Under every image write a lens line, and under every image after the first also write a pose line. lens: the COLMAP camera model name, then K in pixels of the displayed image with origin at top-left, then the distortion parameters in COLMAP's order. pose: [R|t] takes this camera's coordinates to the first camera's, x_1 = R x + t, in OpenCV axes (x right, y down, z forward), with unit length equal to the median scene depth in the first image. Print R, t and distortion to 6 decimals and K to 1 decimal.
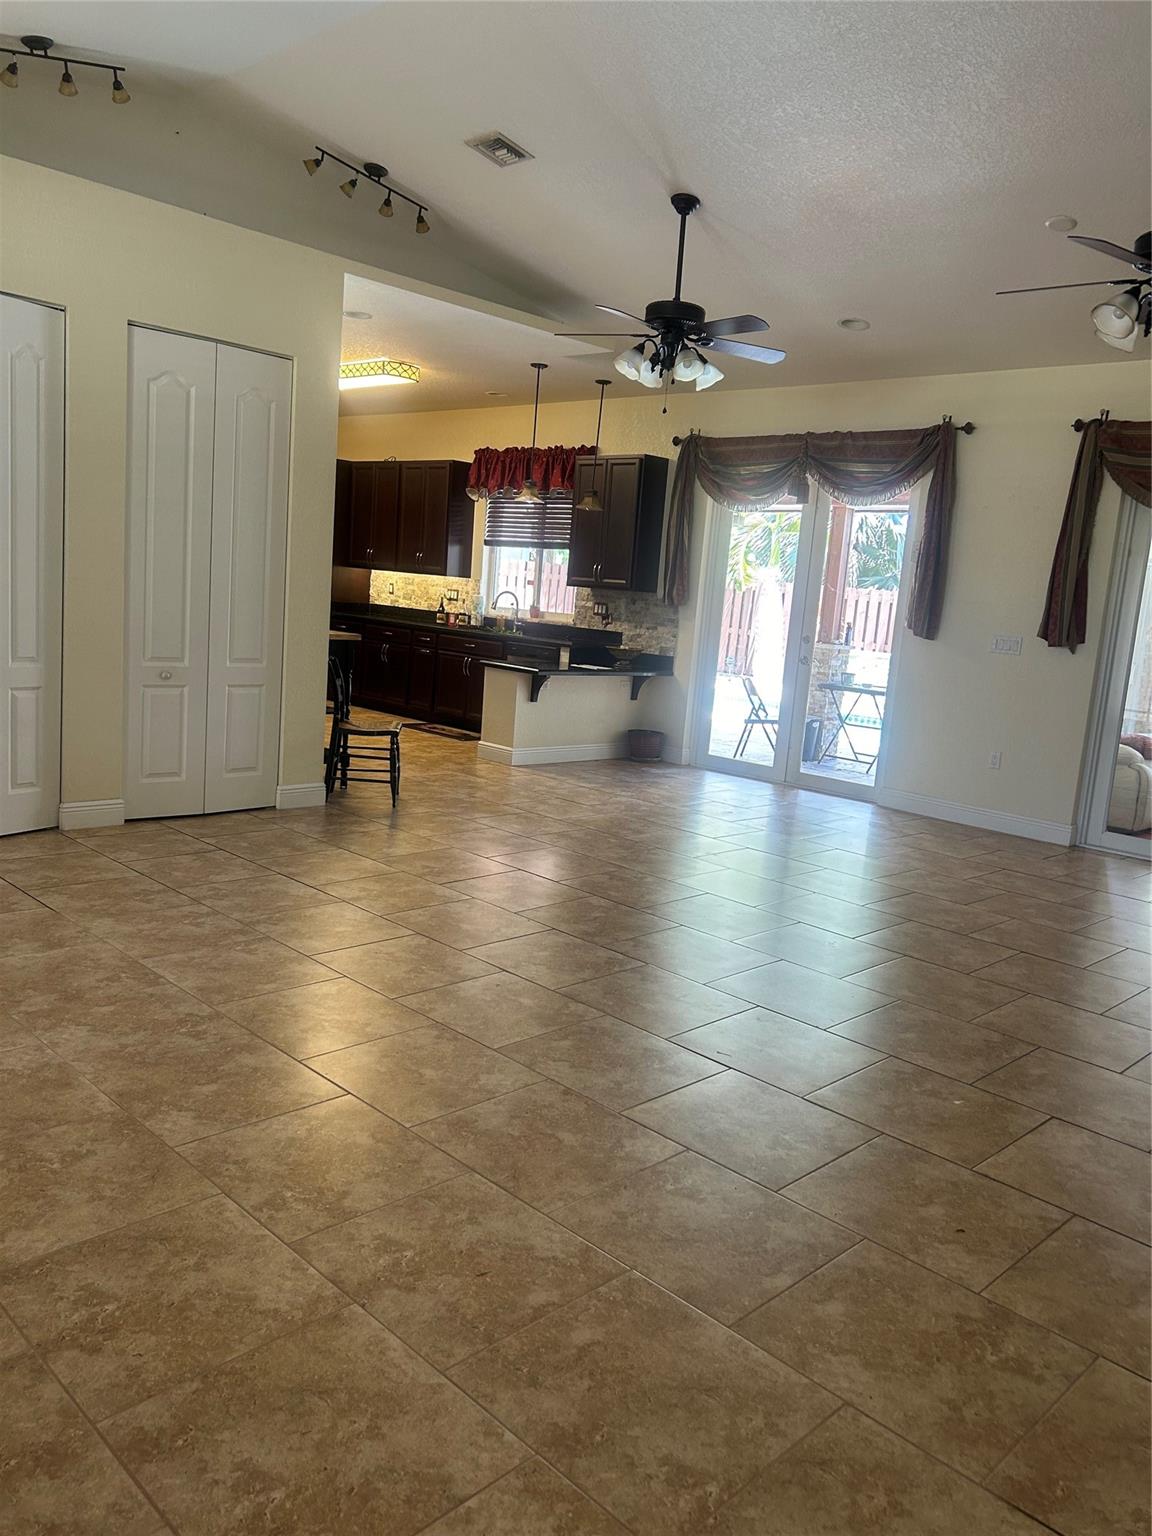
lens RADIAL K [[1154.8, 0, 551.9], [0, 1154.8, 766.4], [0, 0, 1]] dist [0.056612, -0.081319]
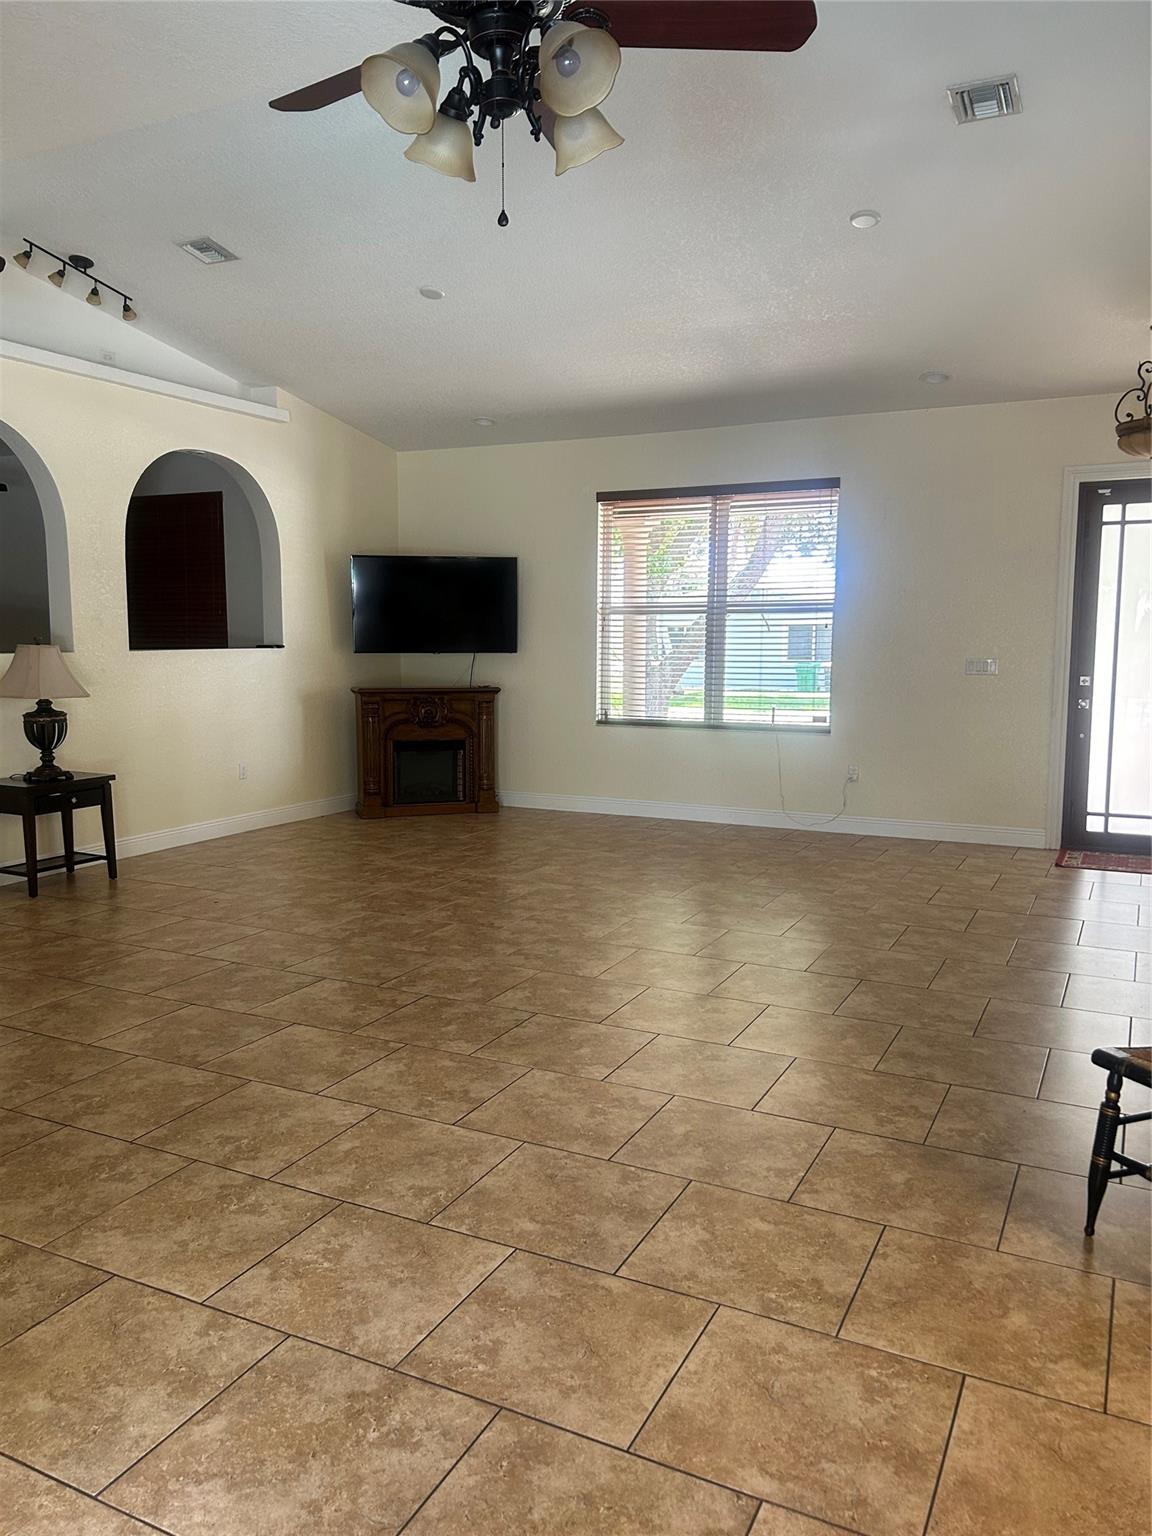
lens RADIAL K [[1151.2, 0, 571.0], [0, 1151.2, 764.5], [0, 0, 1]] dist [0.052449, -0.080154]
pose [[-0.943191, -0.038845, -0.329971, 0.187120], [-0.123091, 0.963325, 0.238439, -0.211853], [0.308607, 0.265510, -0.913382, 1.342978]]
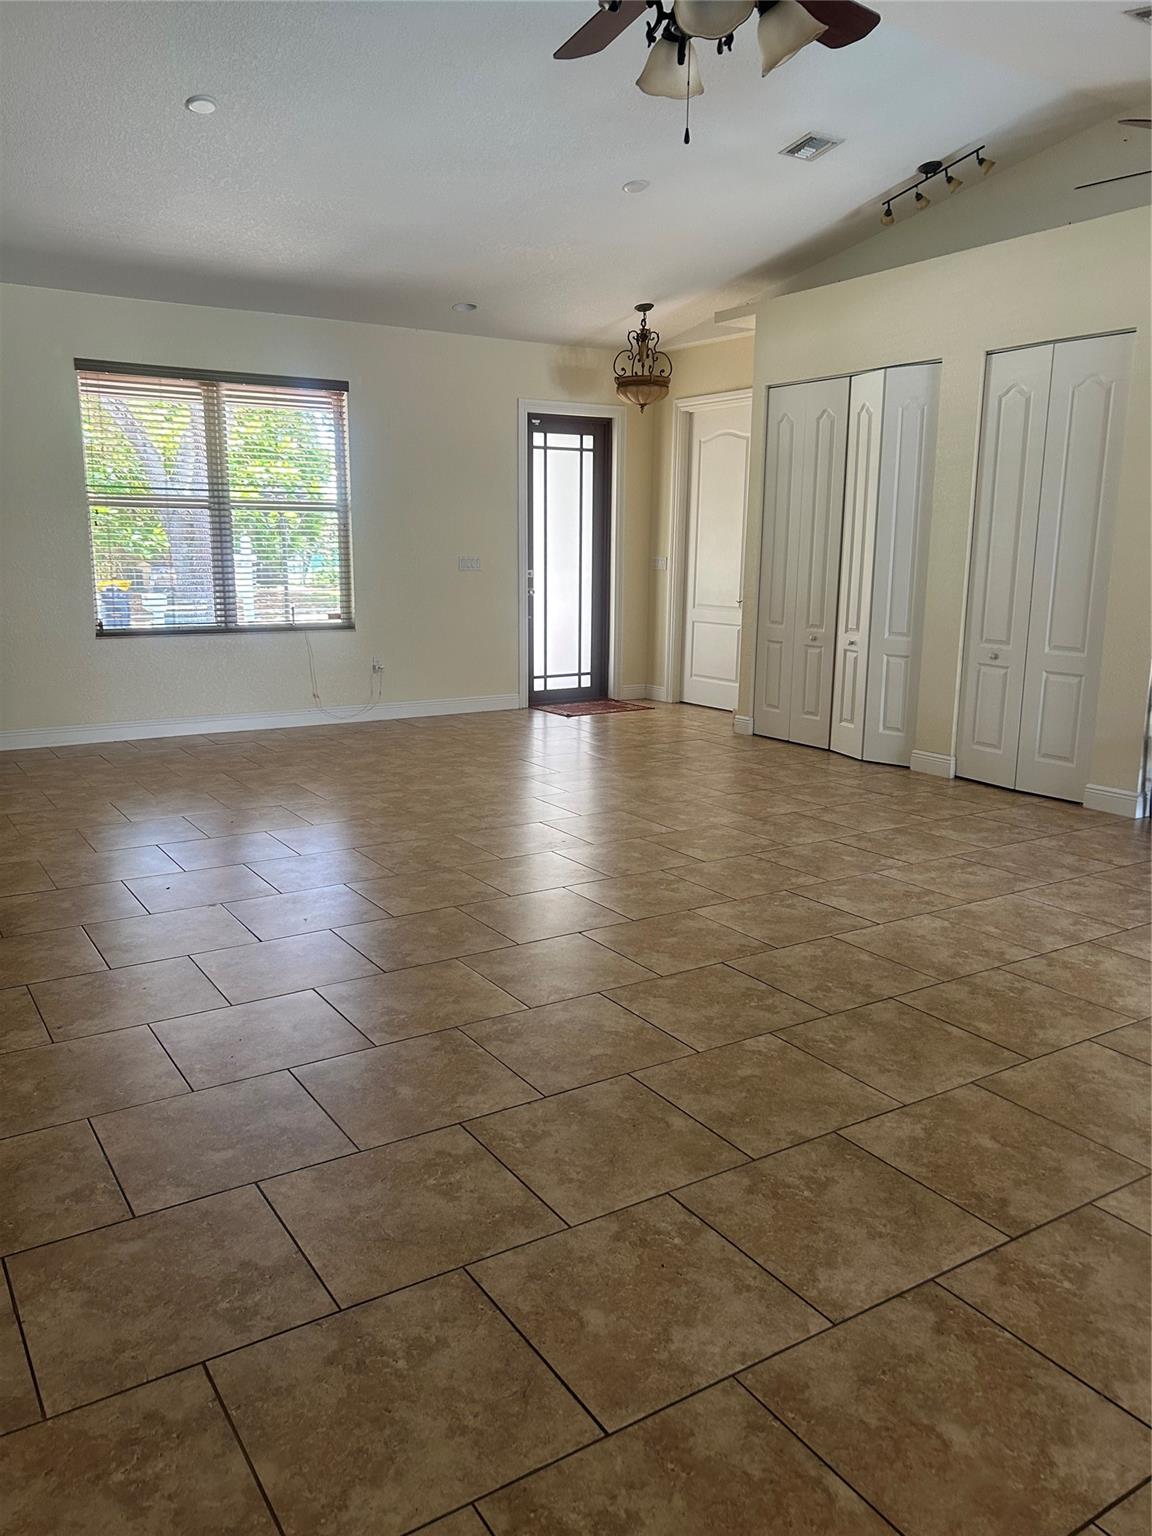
lens RADIAL K [[1139.6, 0, 558.1], [0, 1139.6, 774.0], [0, 0, 1]] dist [0.092211, -0.205253]
pose [[-0.212650, 0.120566, -0.969662, 0.782301], [-0.177526, 0.971076, 0.159674, -0.064852], [0.960866, 0.206095, -0.185096, 0.760056]]
